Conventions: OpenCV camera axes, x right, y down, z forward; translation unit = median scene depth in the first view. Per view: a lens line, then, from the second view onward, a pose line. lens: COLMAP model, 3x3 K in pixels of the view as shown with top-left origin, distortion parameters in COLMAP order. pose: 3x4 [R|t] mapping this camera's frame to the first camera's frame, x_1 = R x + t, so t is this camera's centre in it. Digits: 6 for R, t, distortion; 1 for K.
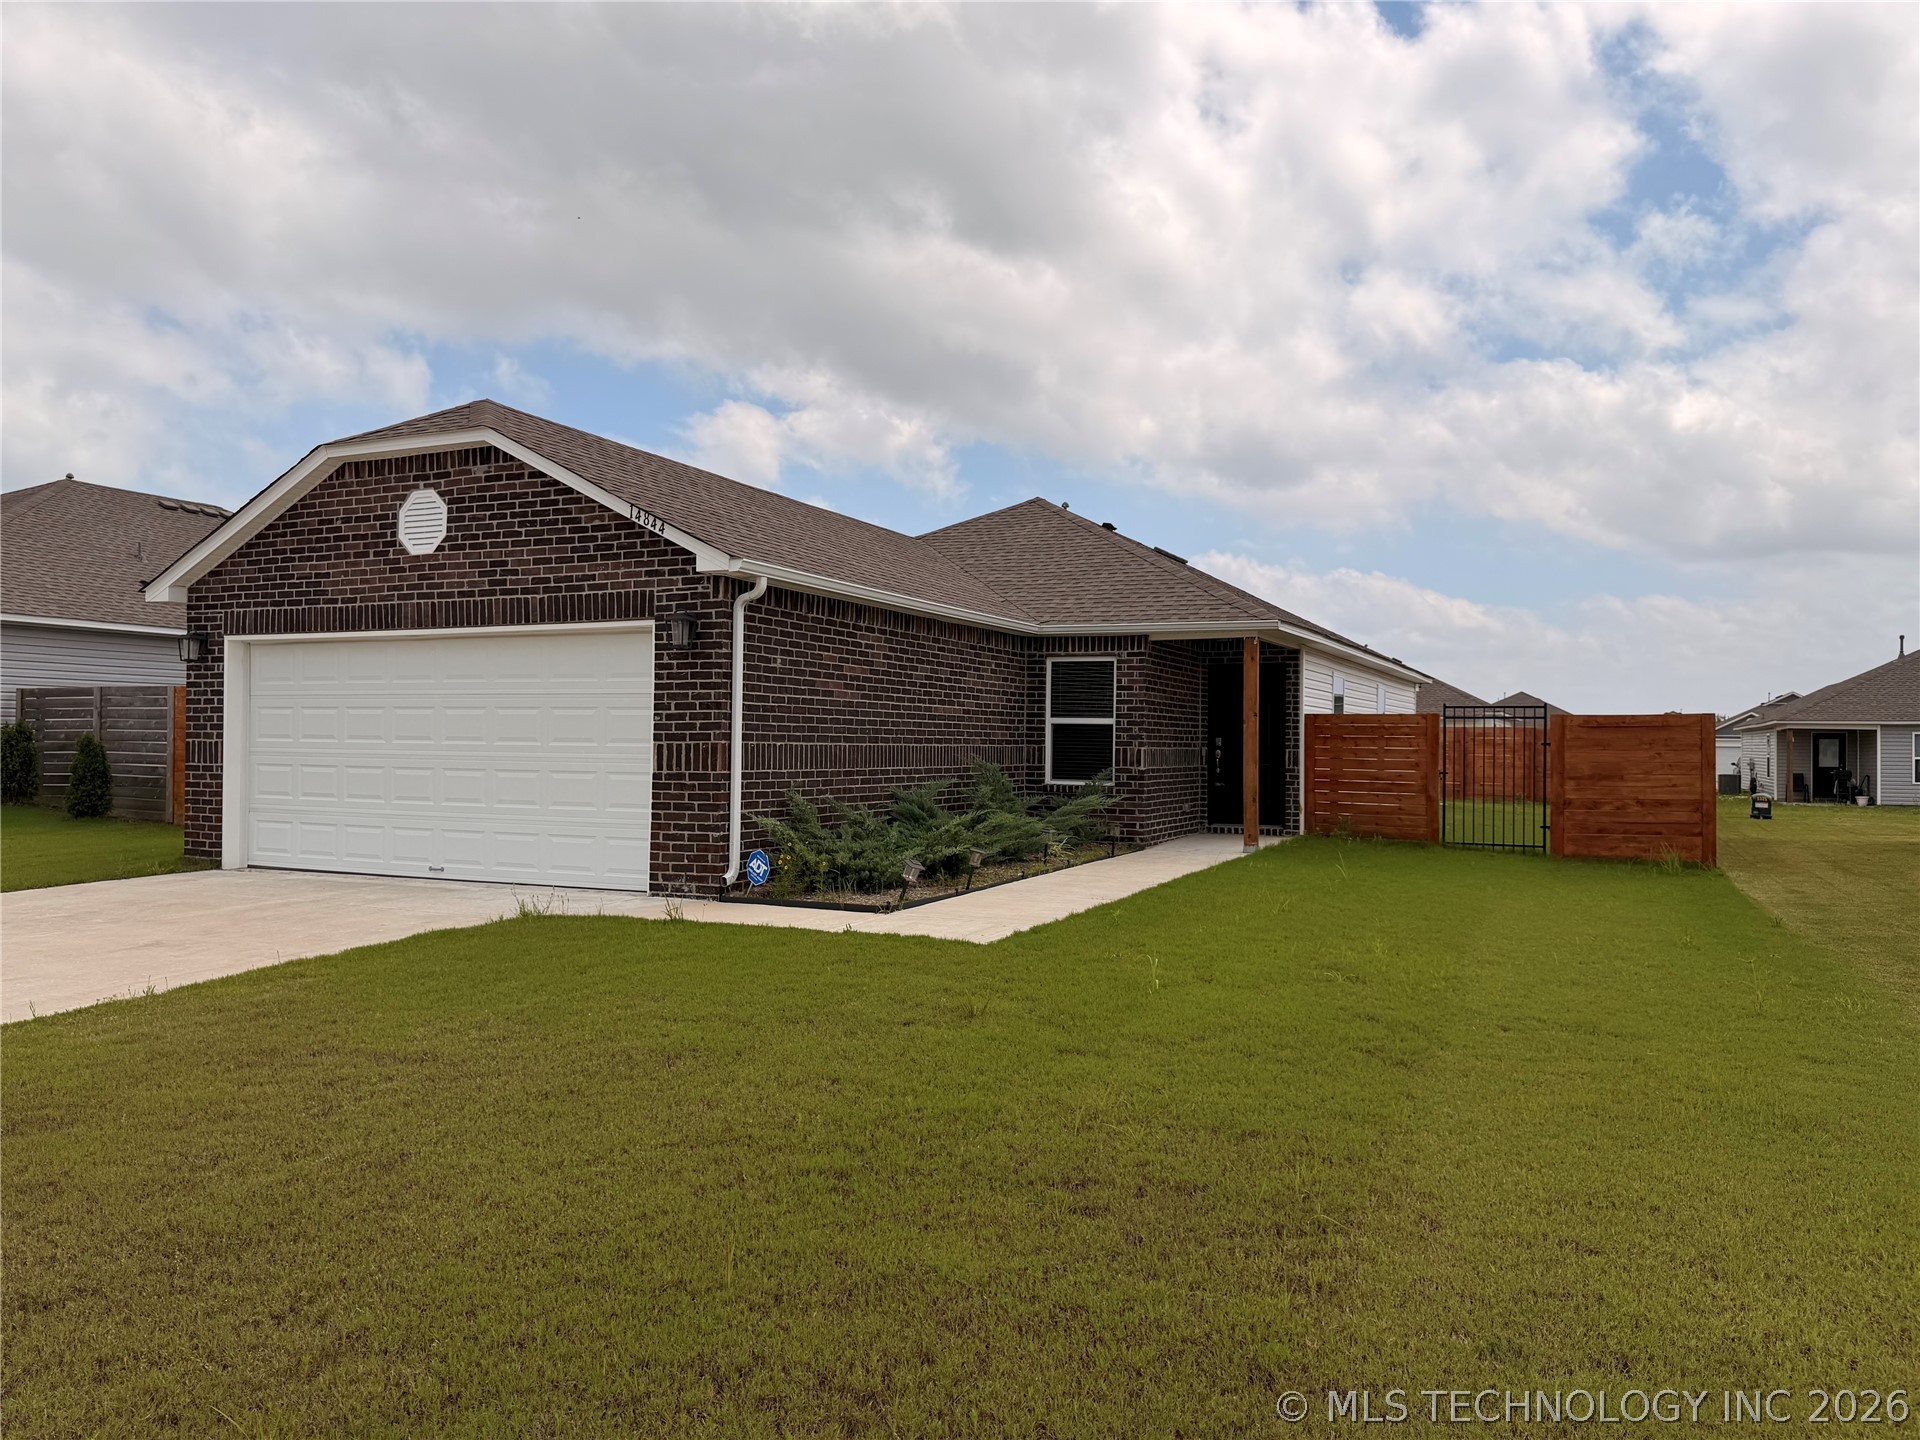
lens RADIAL K [[1338.2, 0, 960.0], [0, 1338.2, 720.0], [0, 0, 1]] dist [0.198540, -0.402265]
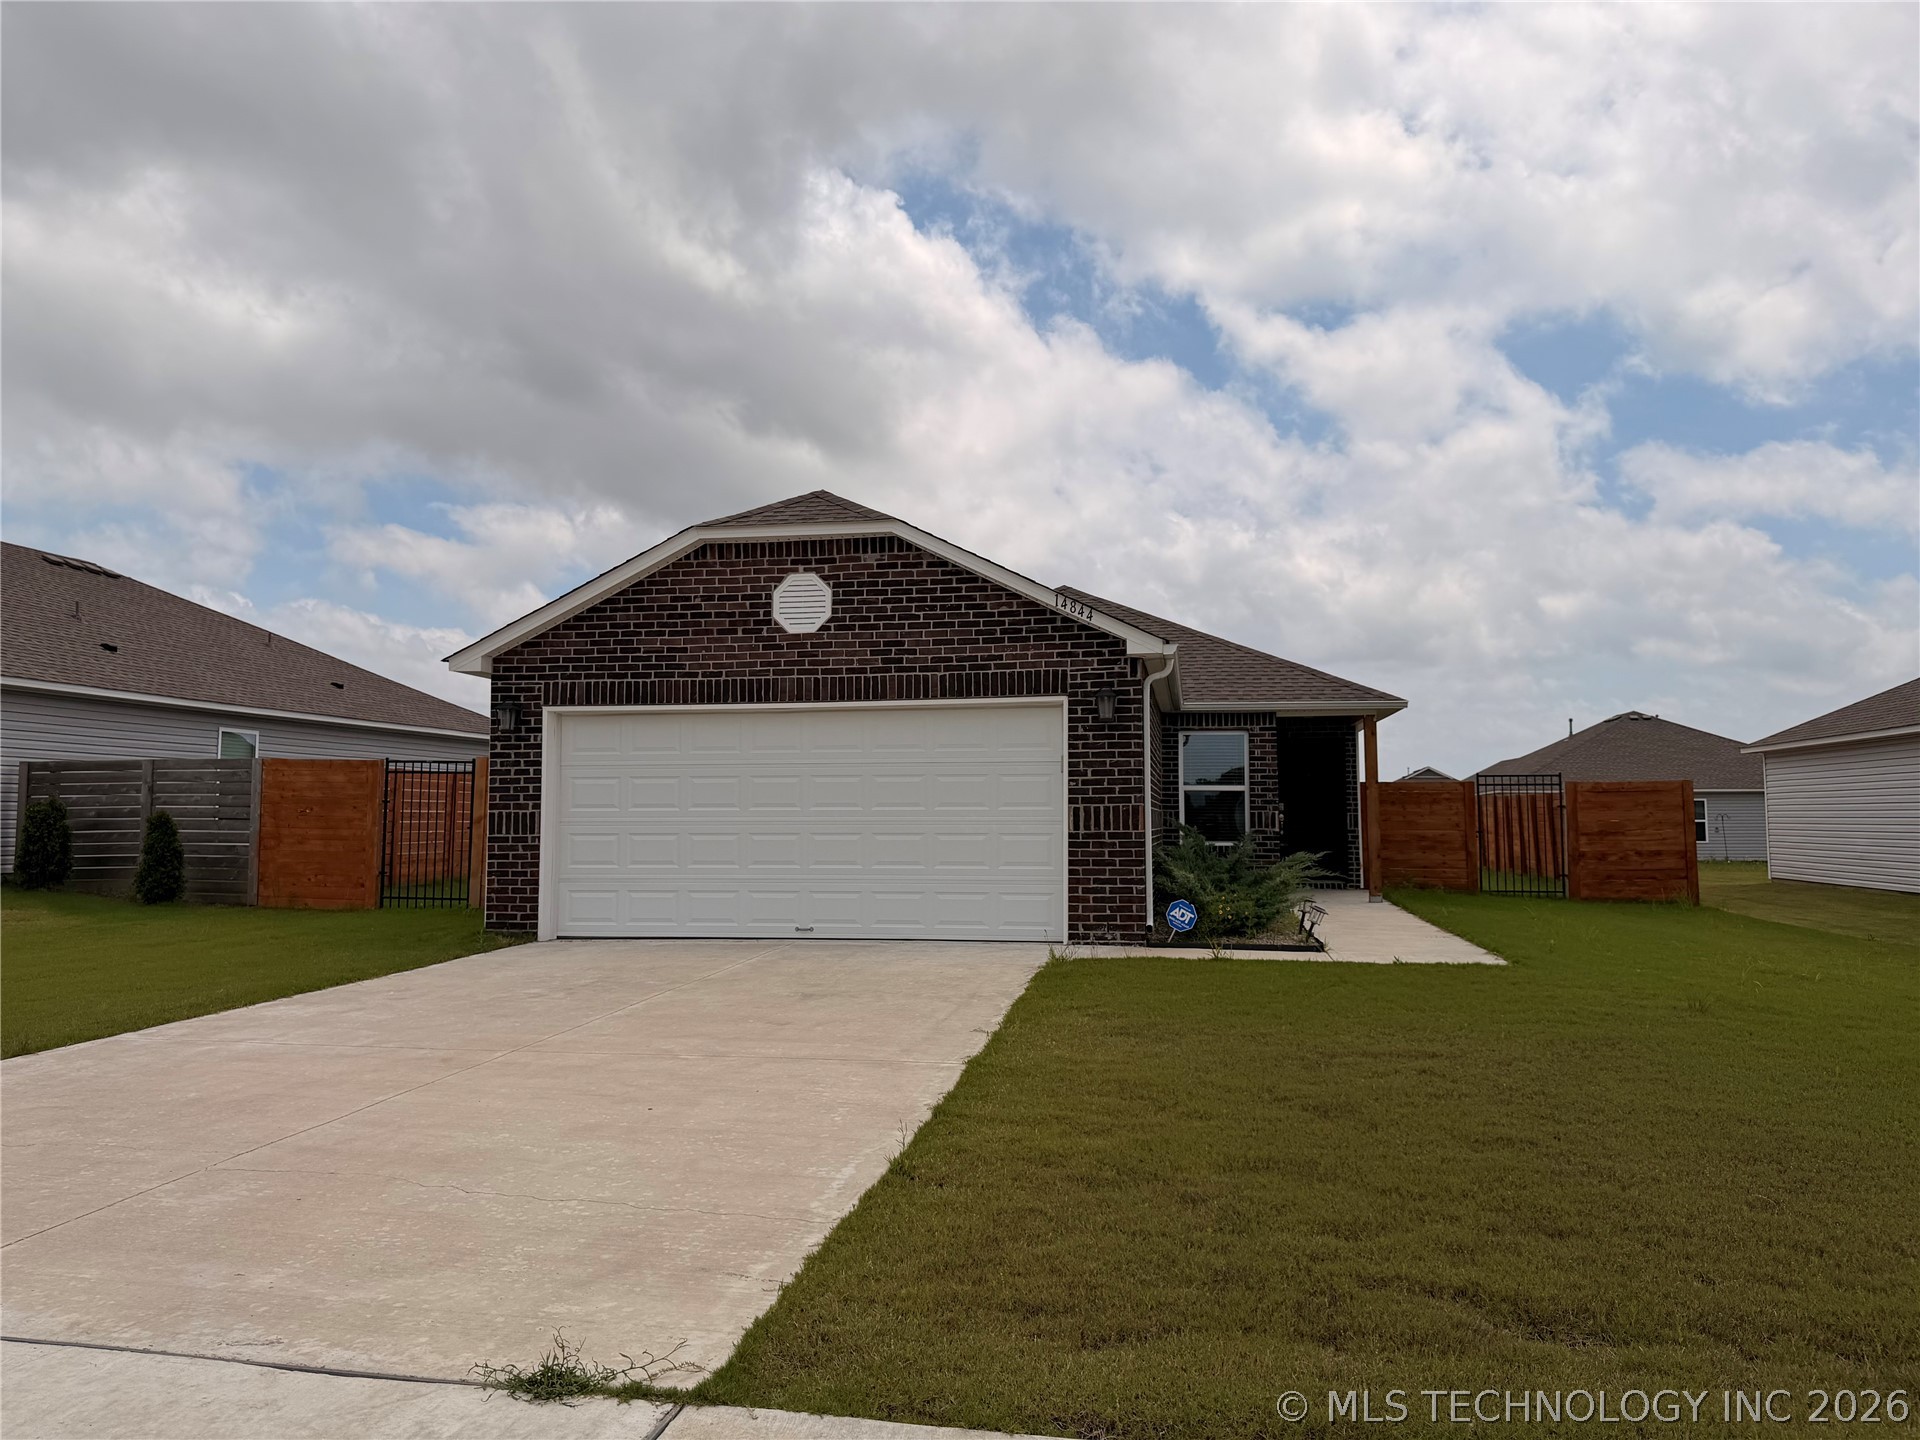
lens RADIAL K [[1338.2, 0, 960.0], [0, 1338.2, 720.0], [0, 0, 1]] dist [0.198540, -0.402265]
pose [[0.965362, 0.007596, 0.260805, -0.549809], [0.007067, 0.998448, -0.055239, 0.006136], [-0.260820, 0.055168, 0.963810, -0.044245]]
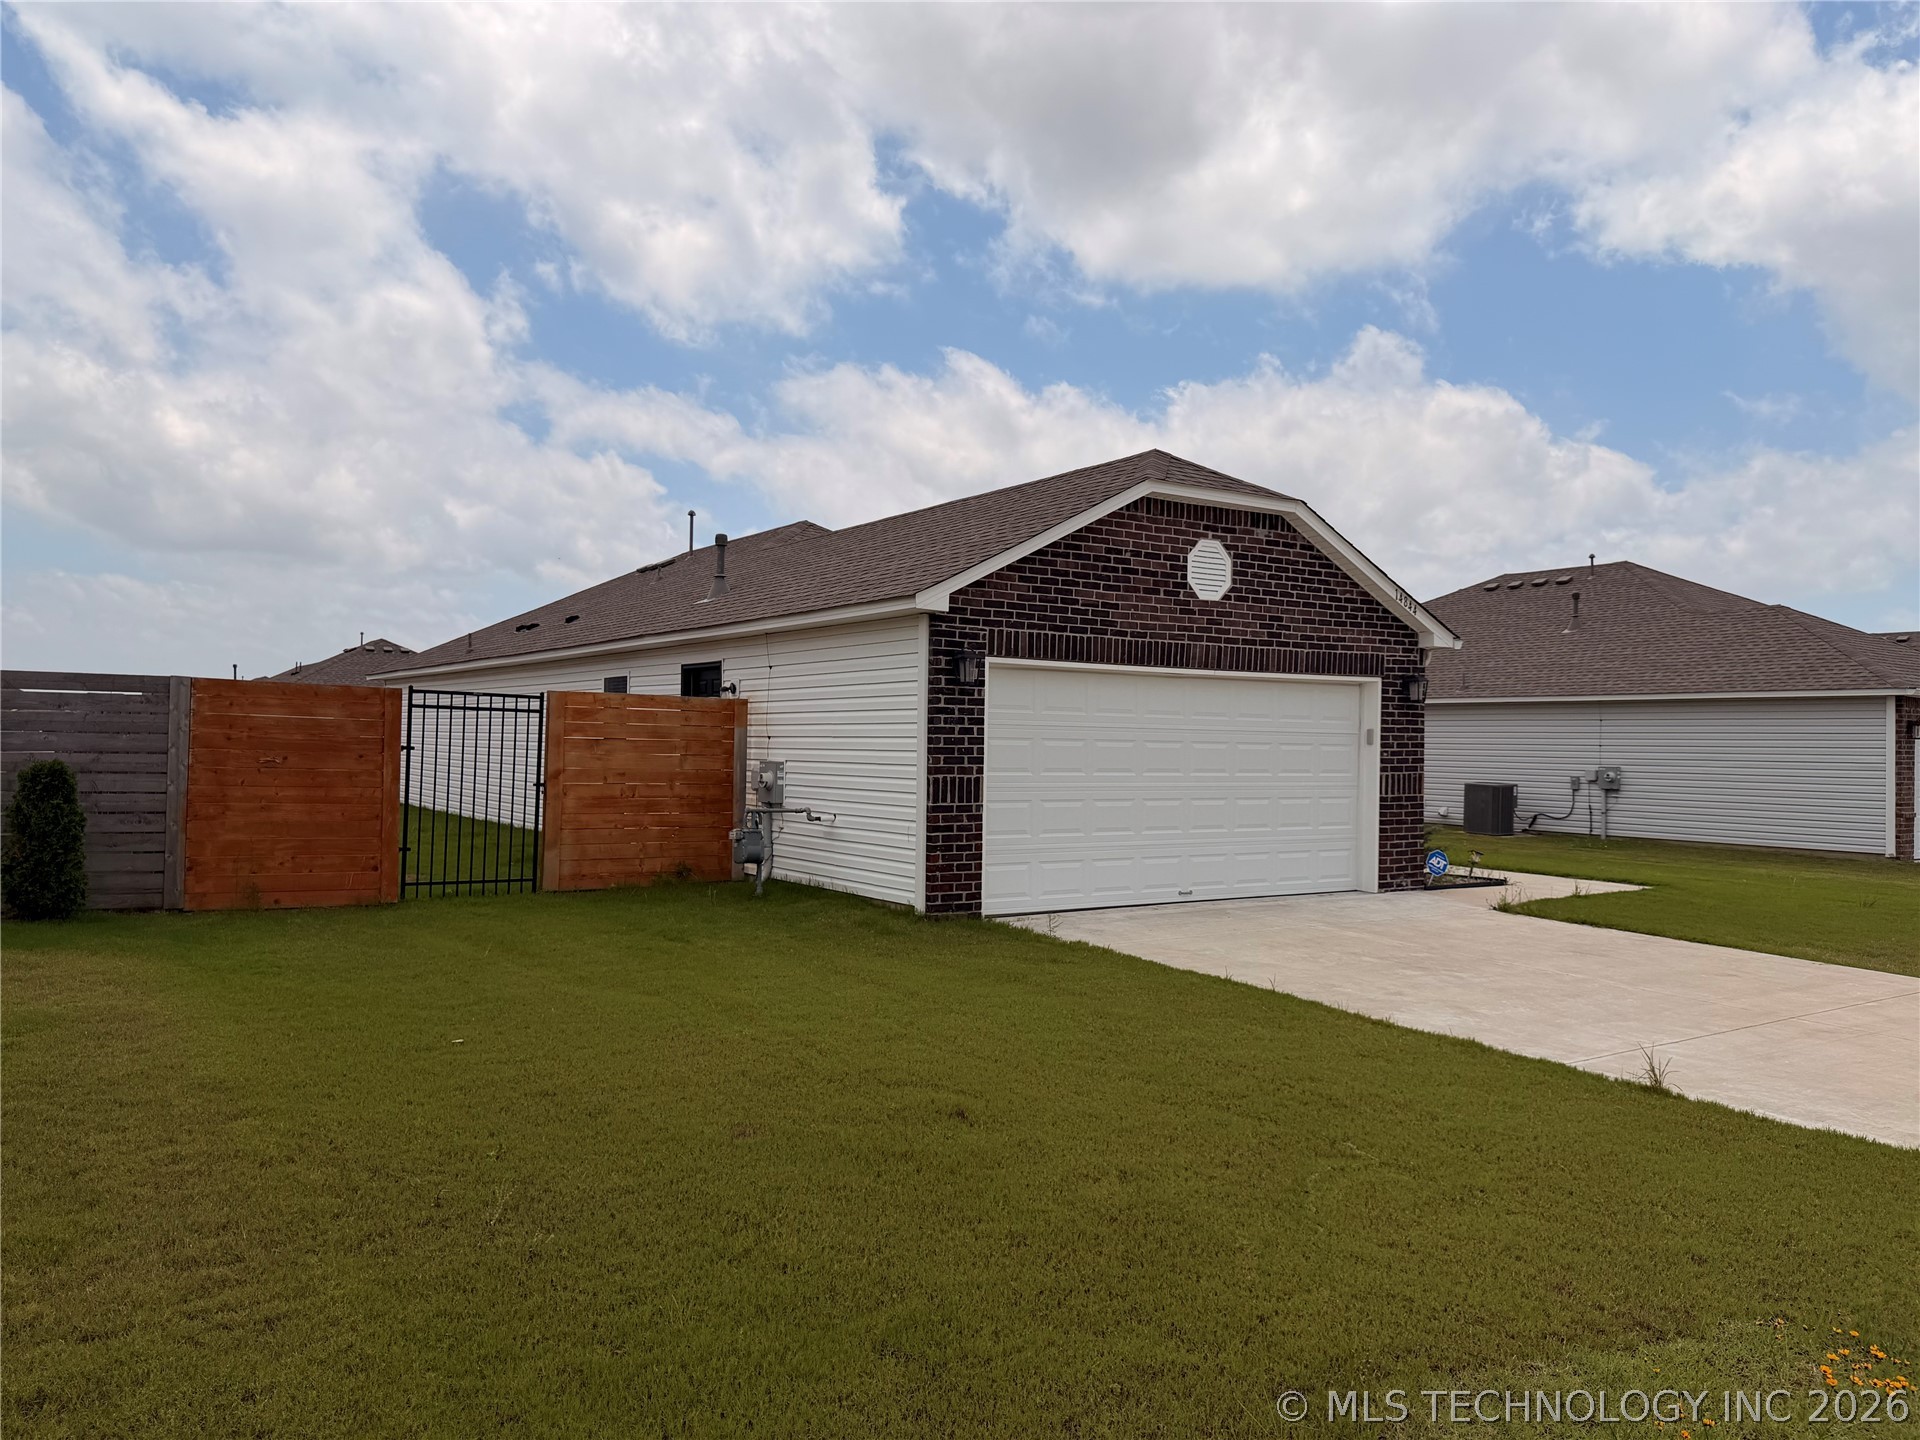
lens RADIAL K [[1338.2, 0, 960.0], [0, 1338.2, 720.0], [0, 0, 1]] dist [0.198540, -0.402265]
pose [[0.496466, 0.009932, 0.867999, -1.413128], [-0.025616, 0.999667, 0.003212, -0.025466], [-0.867678, -0.023829, 0.496555, 0.644180]]
